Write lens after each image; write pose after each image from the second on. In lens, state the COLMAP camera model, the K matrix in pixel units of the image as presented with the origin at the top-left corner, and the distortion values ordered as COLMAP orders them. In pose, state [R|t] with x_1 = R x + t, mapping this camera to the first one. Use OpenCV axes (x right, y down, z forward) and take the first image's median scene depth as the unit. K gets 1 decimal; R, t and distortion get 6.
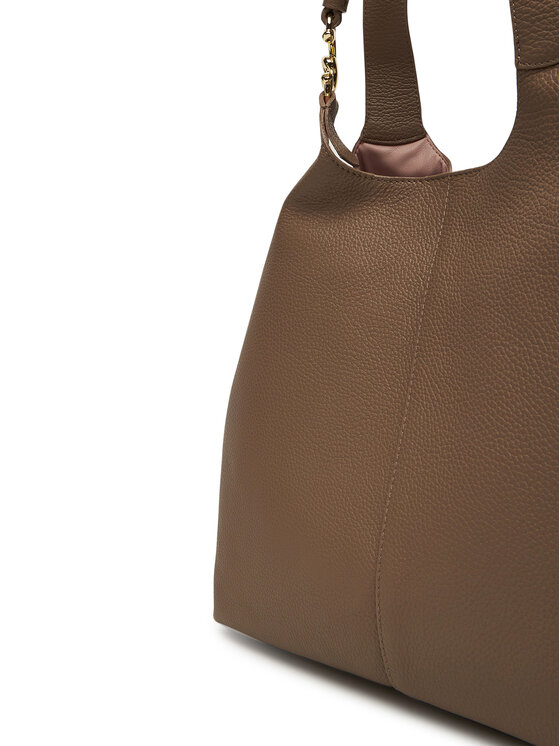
lens RADIAL K [[699.4, 0, 278.2], [0, 699.4, 370.6], [0, 0, 1]] dist [0.006037, 0.000000]
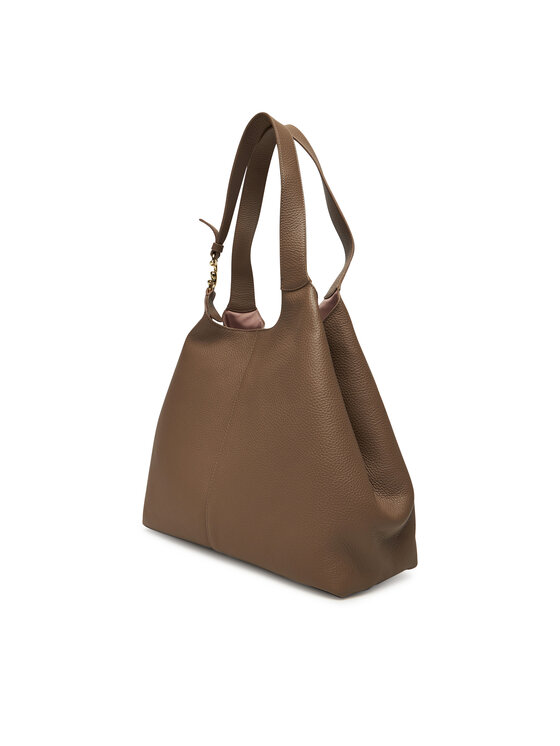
lens RADIAL K [[668.2, 0, 280.1], [0, 668.2, 375.8], [0, 0, 1]] dist [-0.008173, -0.000855]
pose [[0.997604, 0.060226, 0.034034, 0.229218], [-0.055309, 0.989906, -0.130487, 0.131517], [-0.041549, 0.128292, 0.990866, -1.025311]]
